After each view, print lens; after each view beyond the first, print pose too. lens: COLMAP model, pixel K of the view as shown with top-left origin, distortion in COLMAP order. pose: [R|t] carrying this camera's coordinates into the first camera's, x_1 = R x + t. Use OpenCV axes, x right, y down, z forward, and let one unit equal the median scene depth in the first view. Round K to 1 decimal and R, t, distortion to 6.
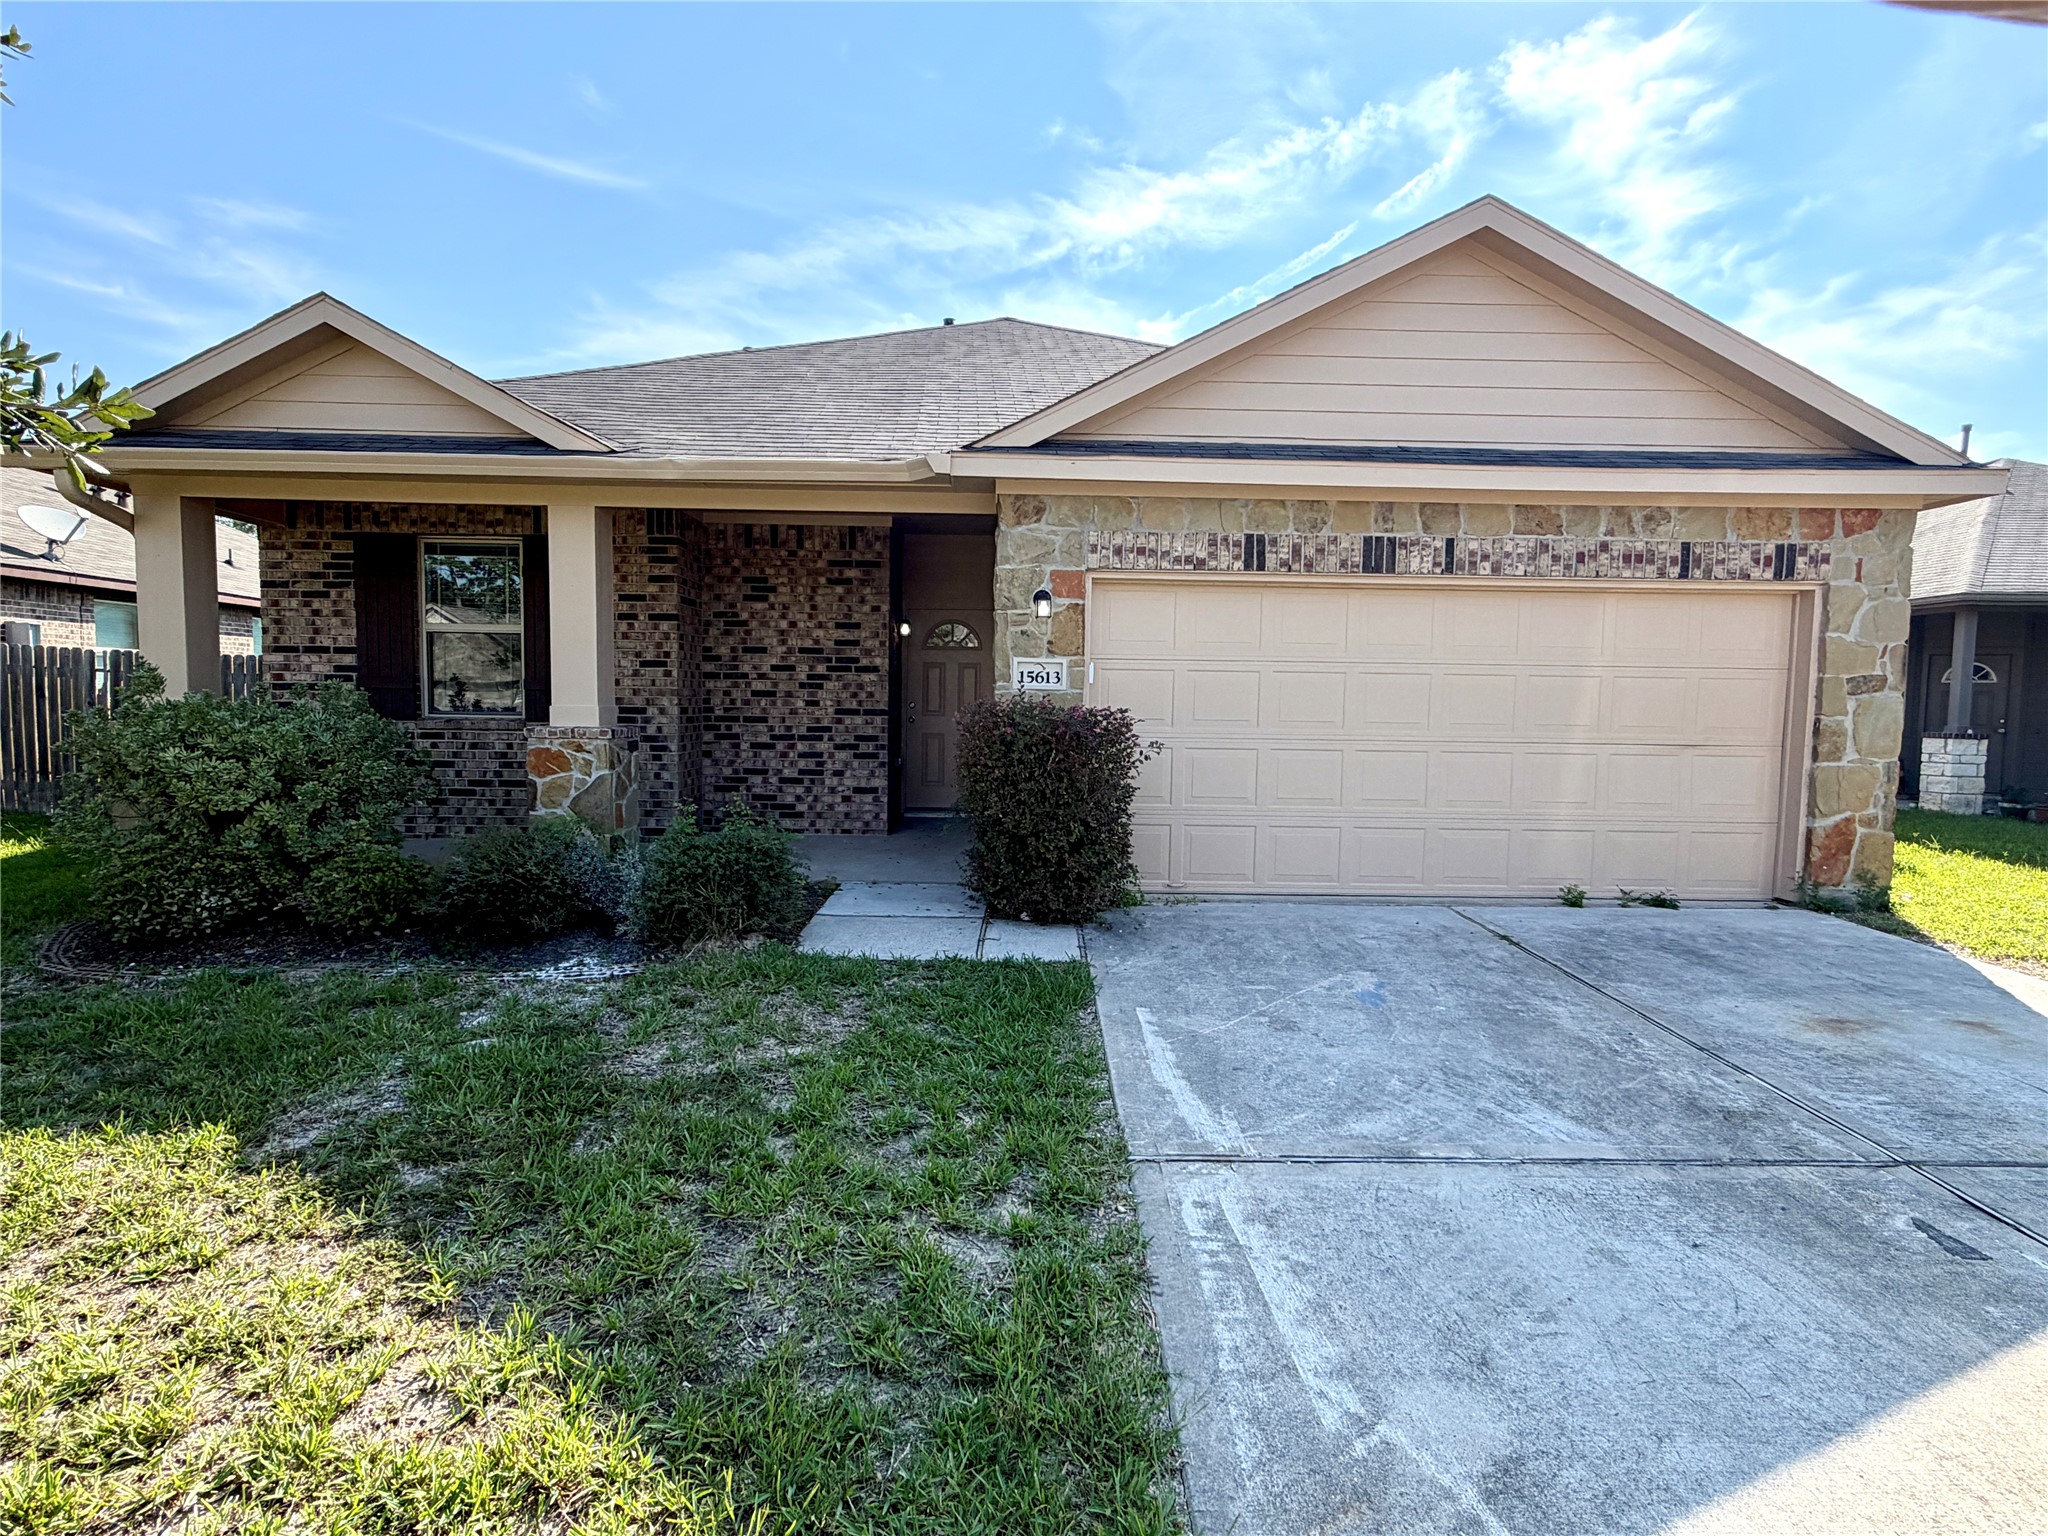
lens RADIAL K [[1062.3, 0, 1015.7], [0, 1062.3, 768.5], [0, 0, 1]] dist [0.002712, 0.000178]
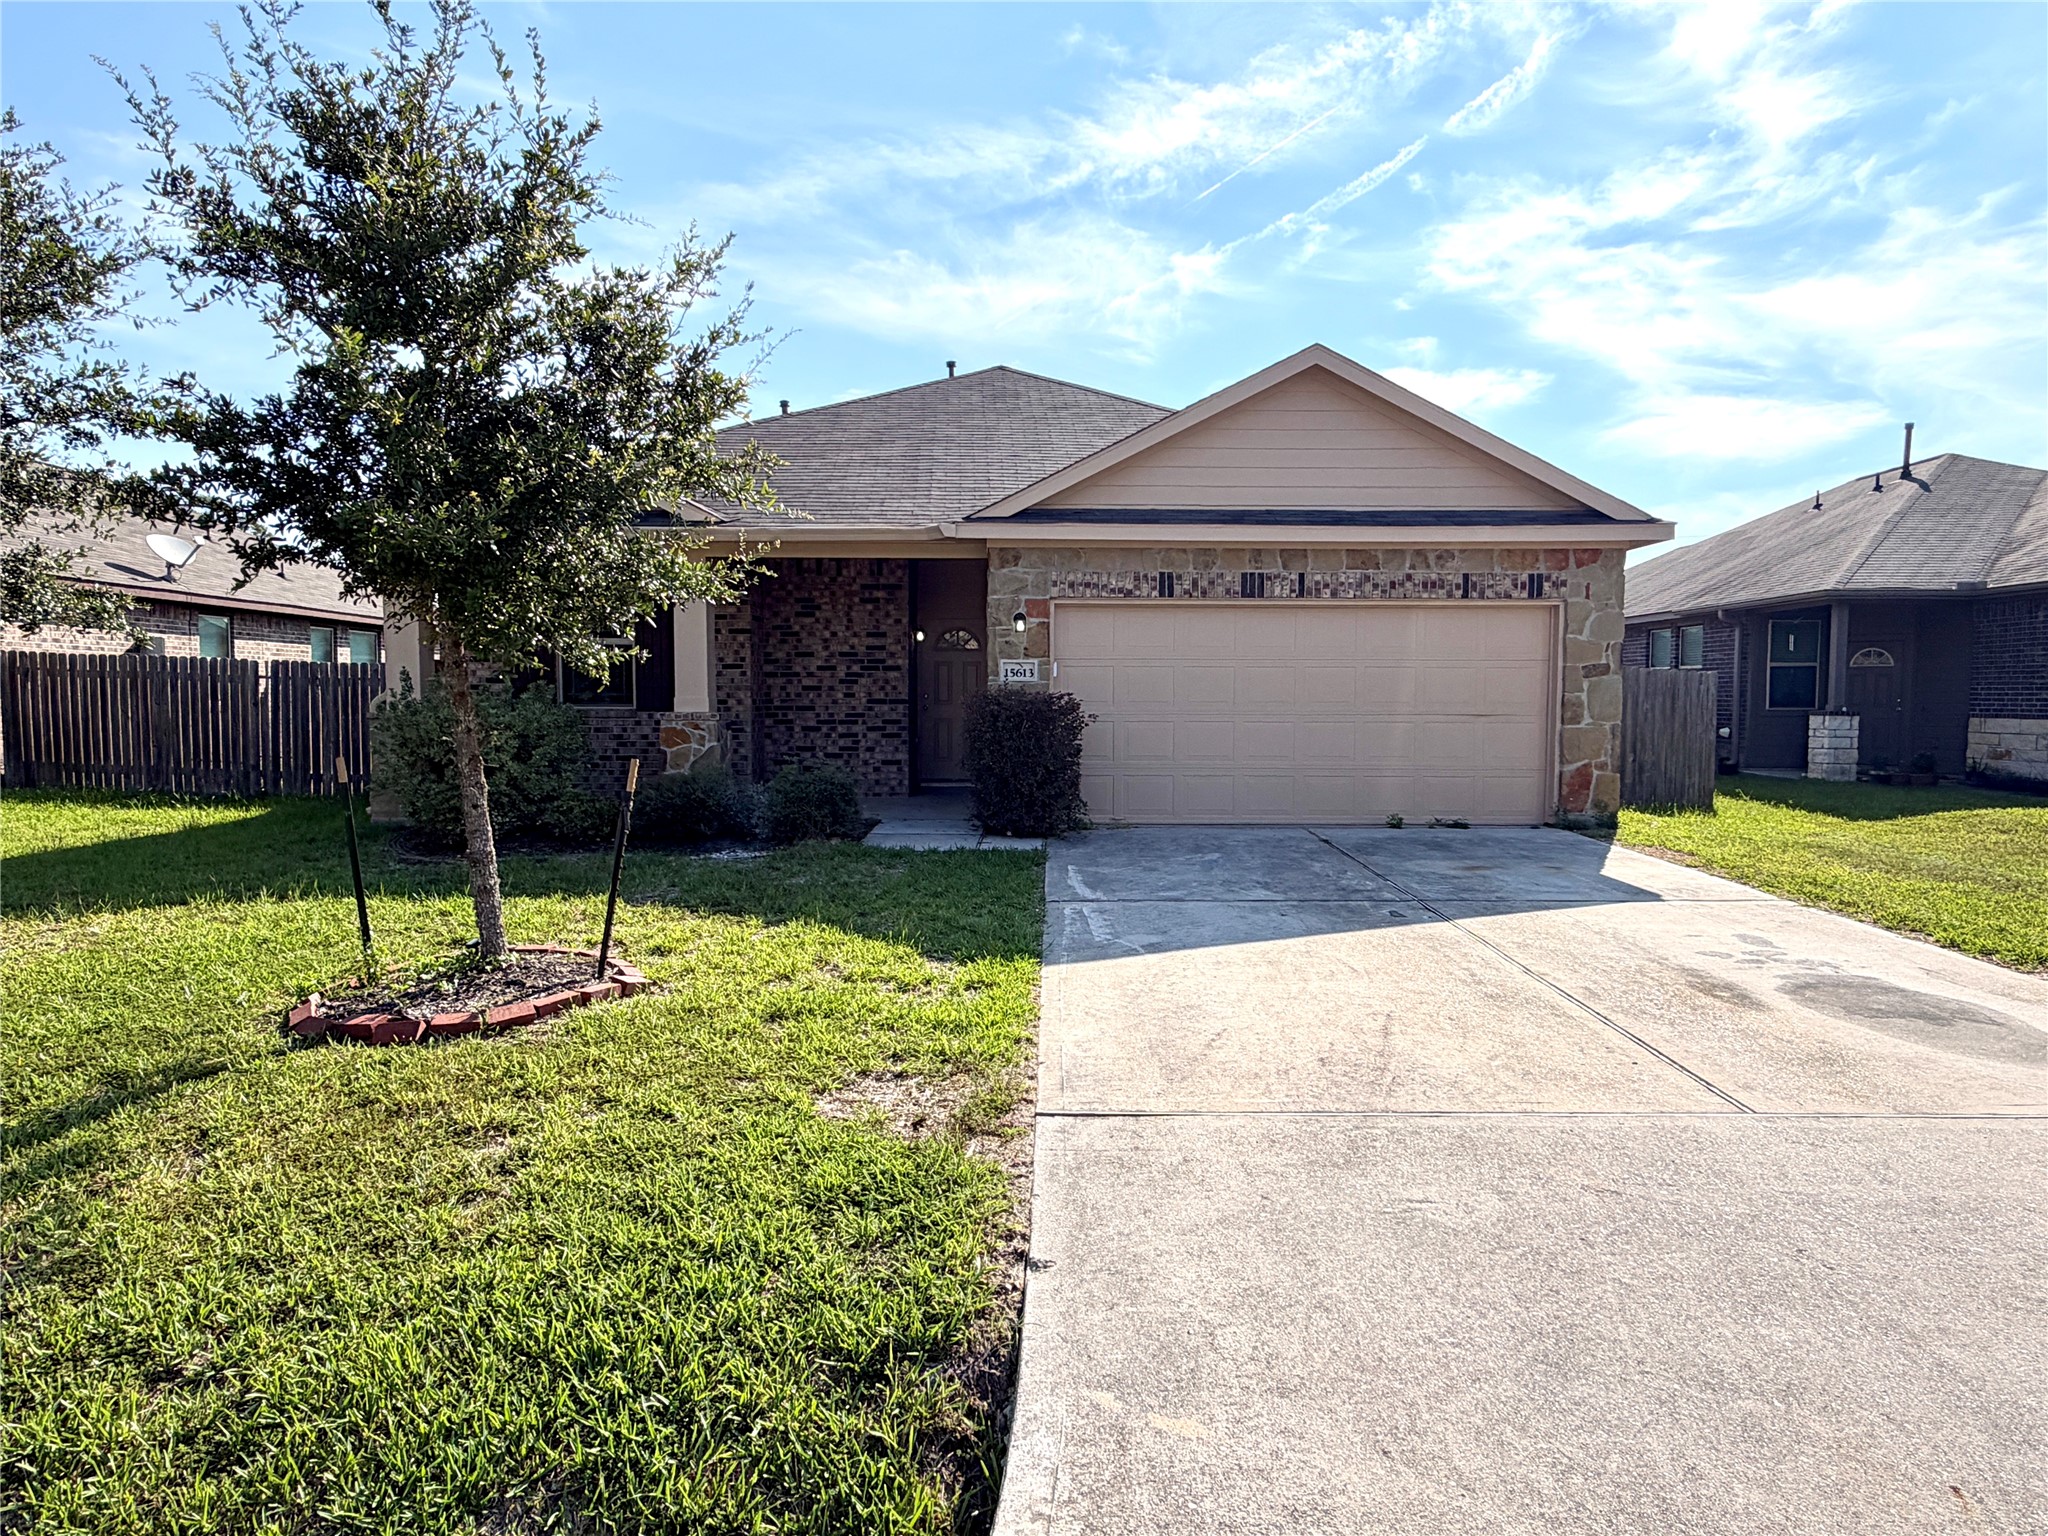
lens RADIAL K [[1265.7, 0, 1020.3], [0, 1265.7, 756.6], [0, 0, 1]] dist [-0.004653, 0.000384]
pose [[0.999841, -0.012212, -0.013007, 0.034183], [0.011963, 0.999747, -0.019073, 0.044822], [0.013236, 0.018914, 0.999733, -0.528548]]
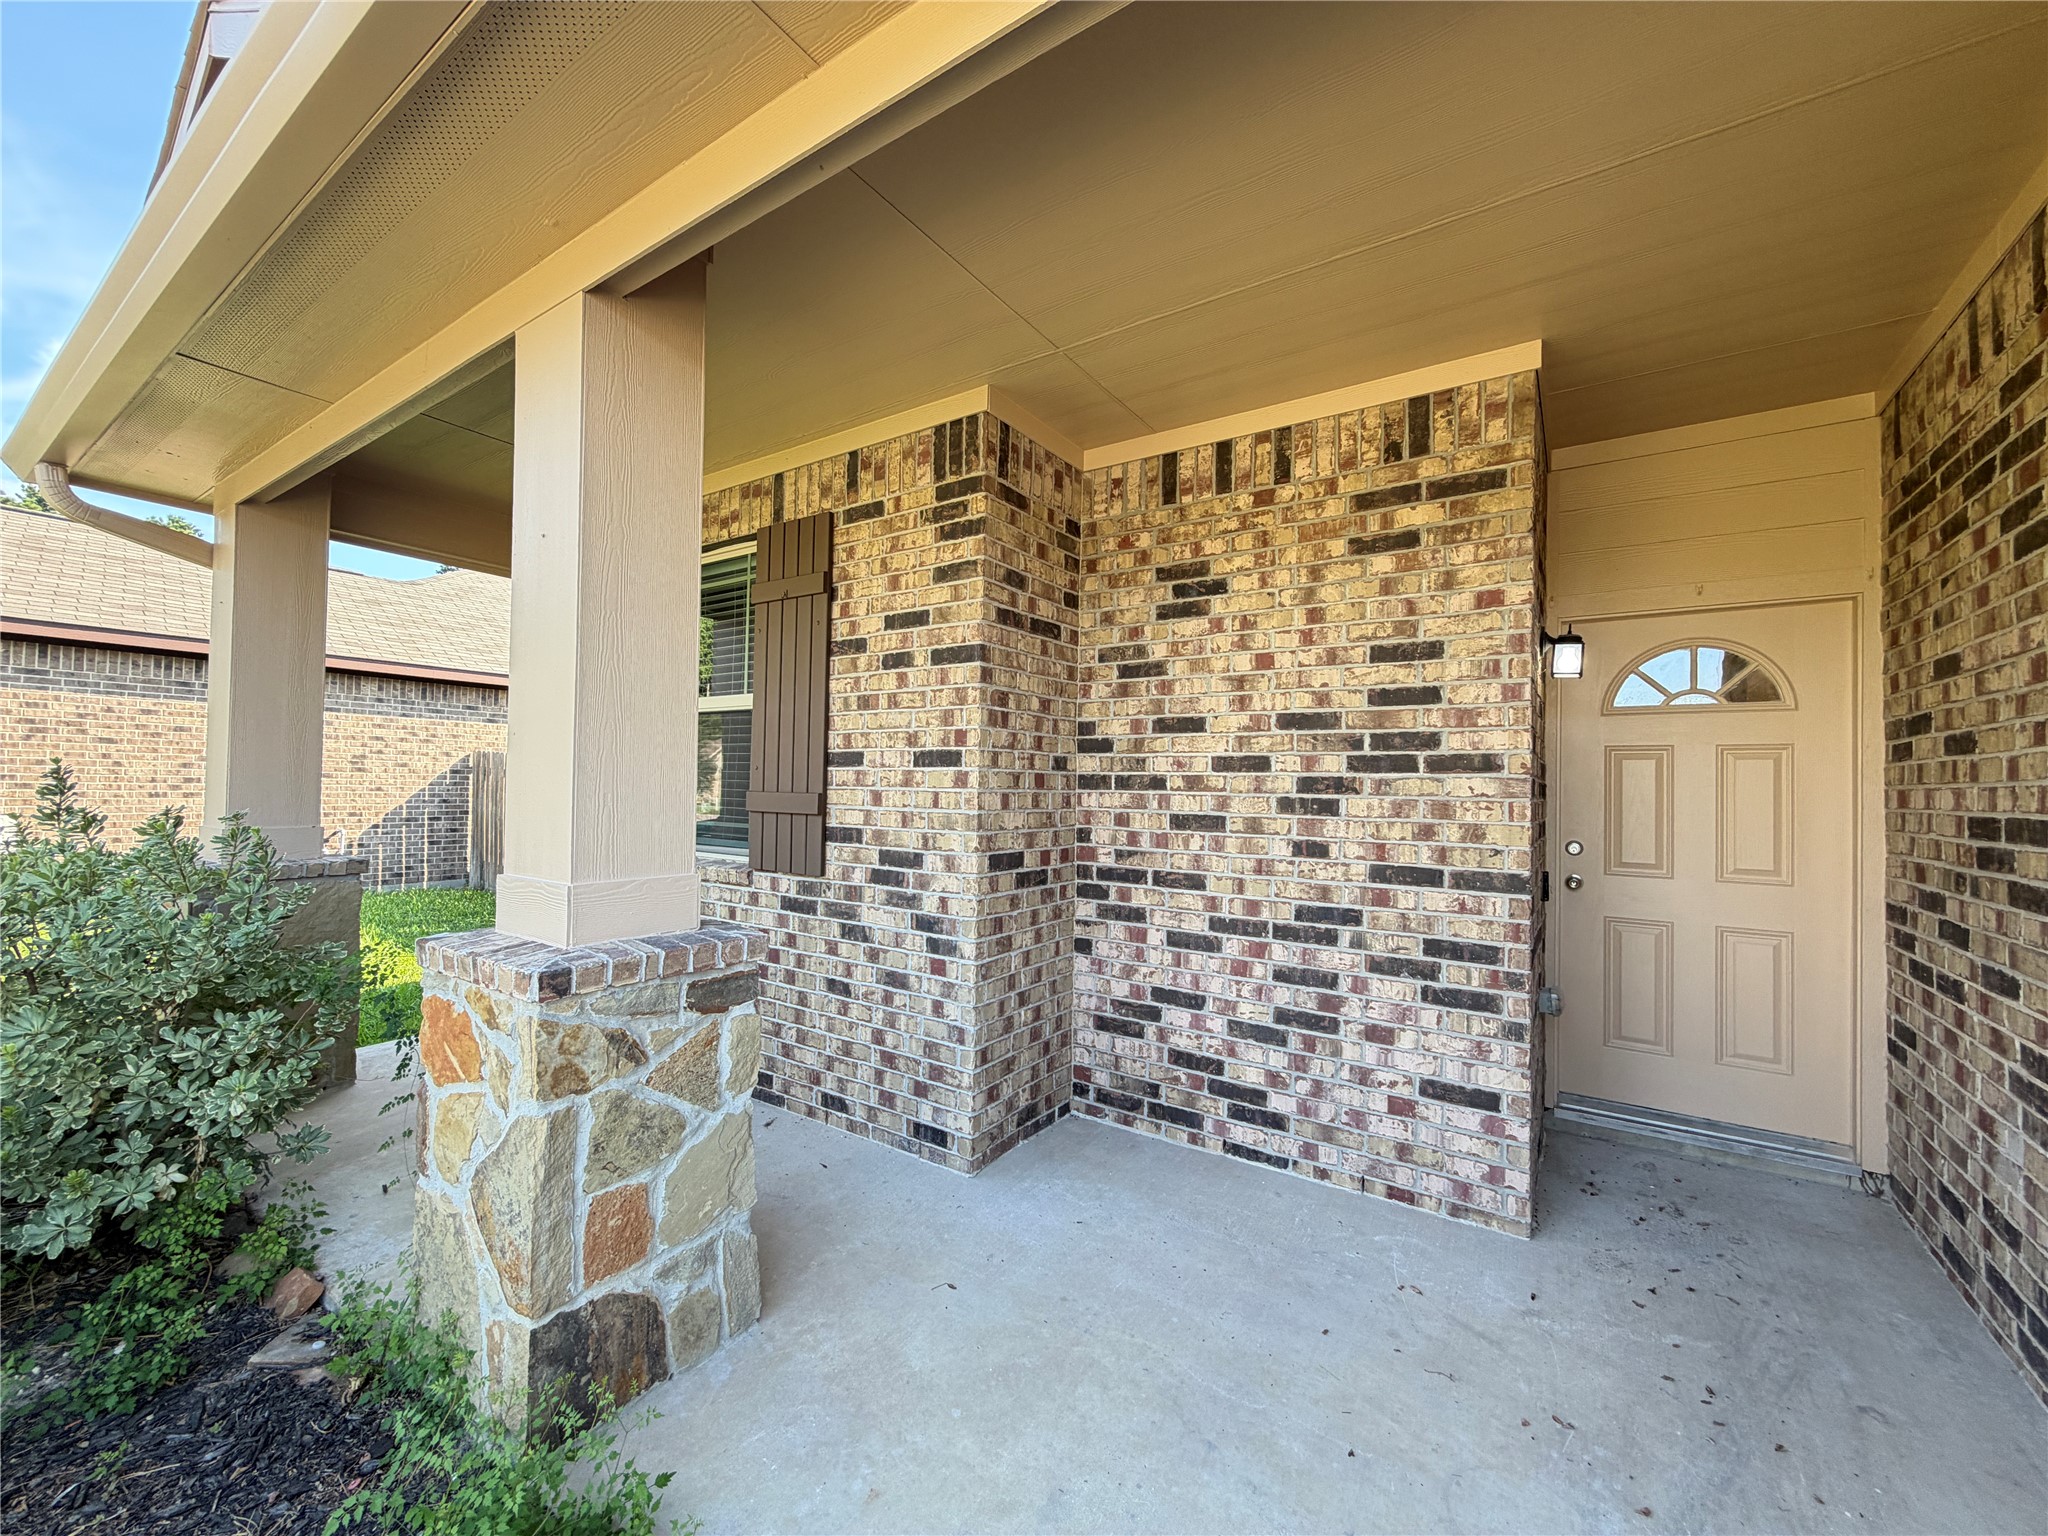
lens RADIAL K [[818.7, 0, 1016.5], [0, 818.7, 768.7], [0, 0, 1]] dist [0.001107, -0.000271]
pose [[0.821185, -0.013505, -0.570503, -0.105389], [-0.041494, 0.995661, -0.083296, -0.061679], [0.569152, 0.092074, 0.817061, 0.681957]]
